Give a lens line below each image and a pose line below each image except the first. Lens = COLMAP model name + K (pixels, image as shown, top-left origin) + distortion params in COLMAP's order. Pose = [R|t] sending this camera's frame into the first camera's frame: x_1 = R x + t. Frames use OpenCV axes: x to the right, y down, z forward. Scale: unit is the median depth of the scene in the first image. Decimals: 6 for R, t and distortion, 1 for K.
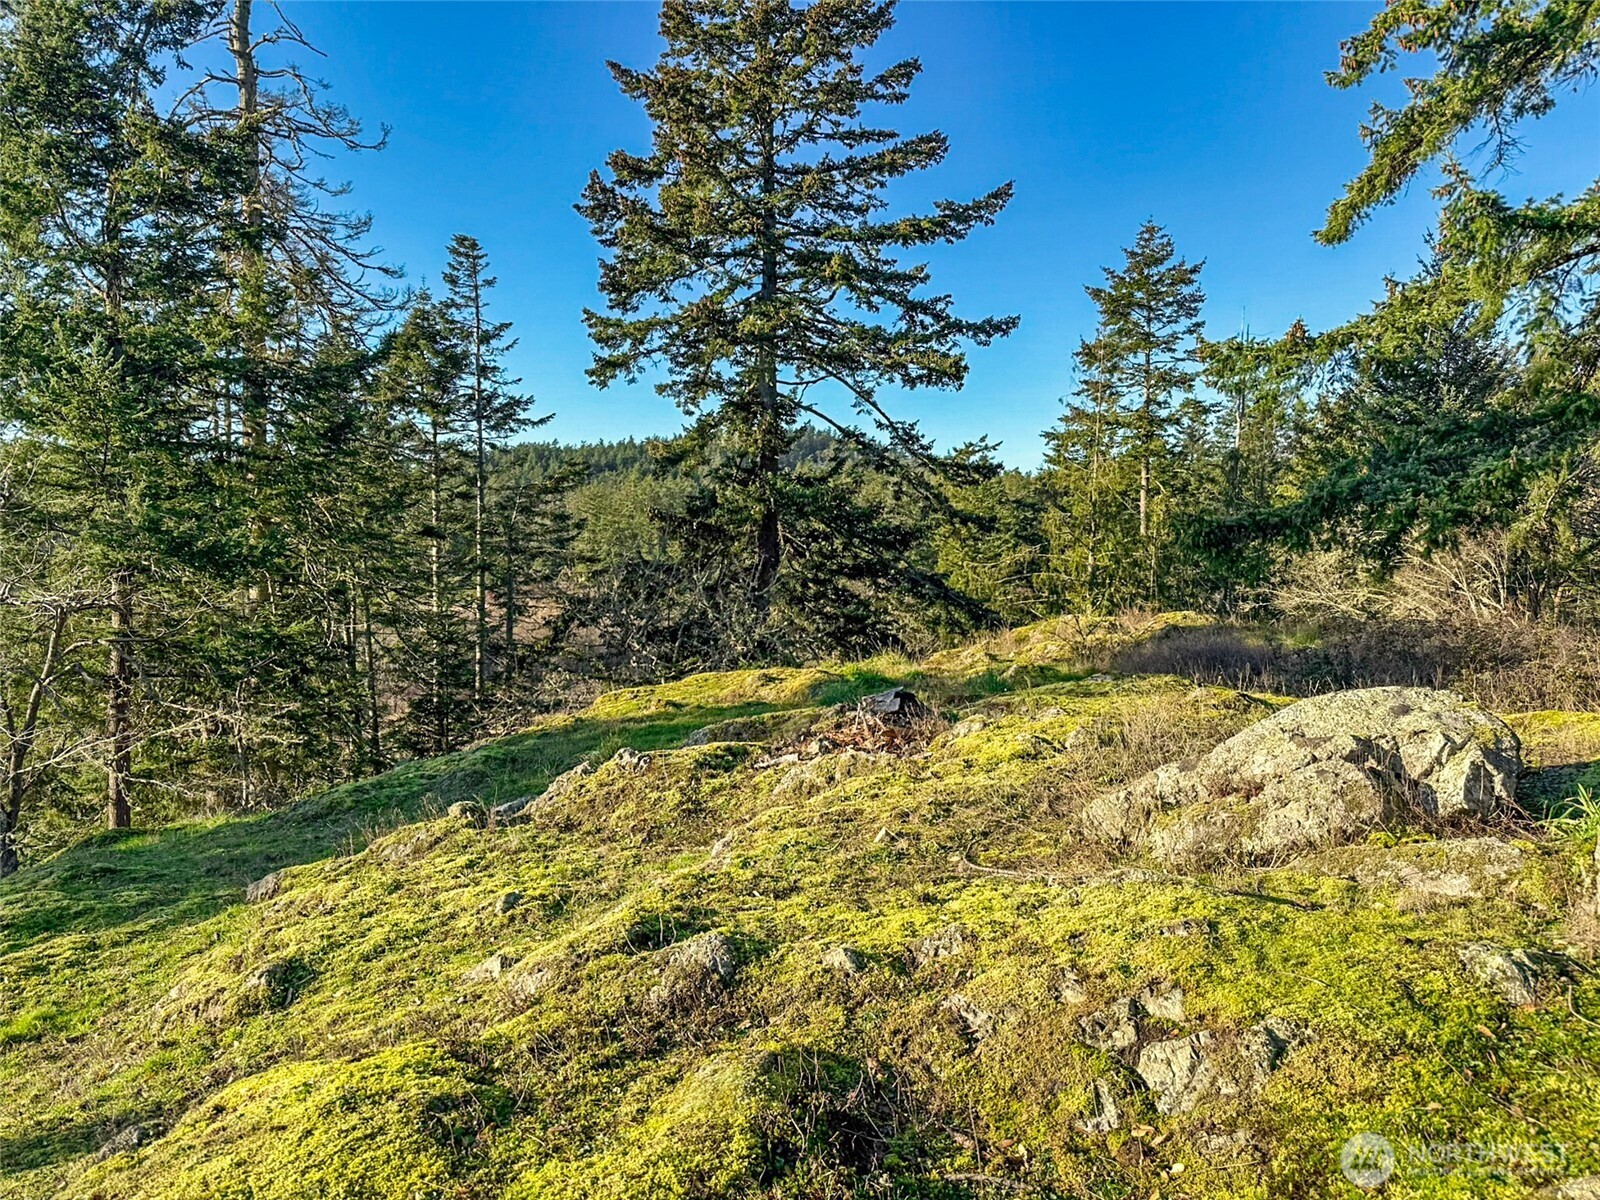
lens RADIAL K [[1114.5, 0, 800.4], [0, 1114.5, 599.3], [0, 0, 1]] dist [0.002638, -0.000118]
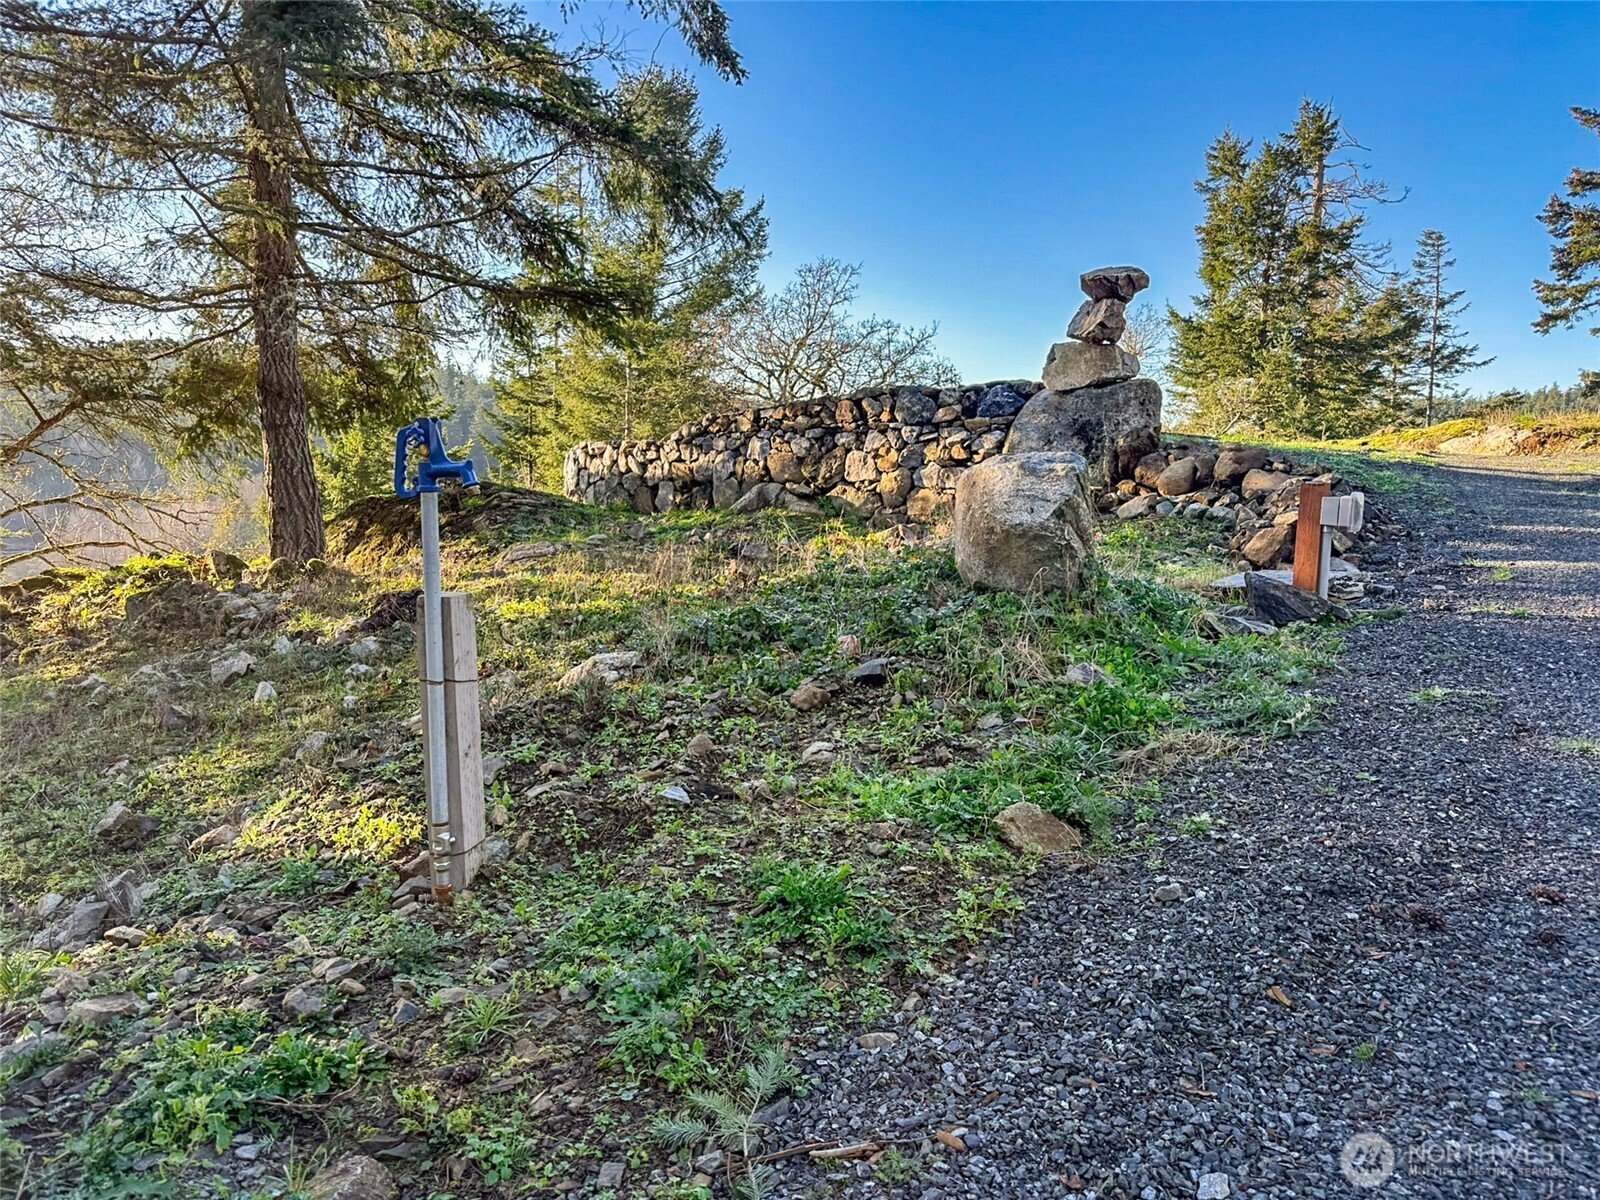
lens RADIAL K [[1114.5, 0, 799.6], [0, 1114.5, 601.3], [0, 0, 1]] dist [0.002638, -0.000118]
pose [[0.740864, 0.076745, -0.667256, 0.073980], [-0.054927, 0.997046, 0.053690, 0.098569], [0.669405, -0.003126, 0.742891, -0.546051]]
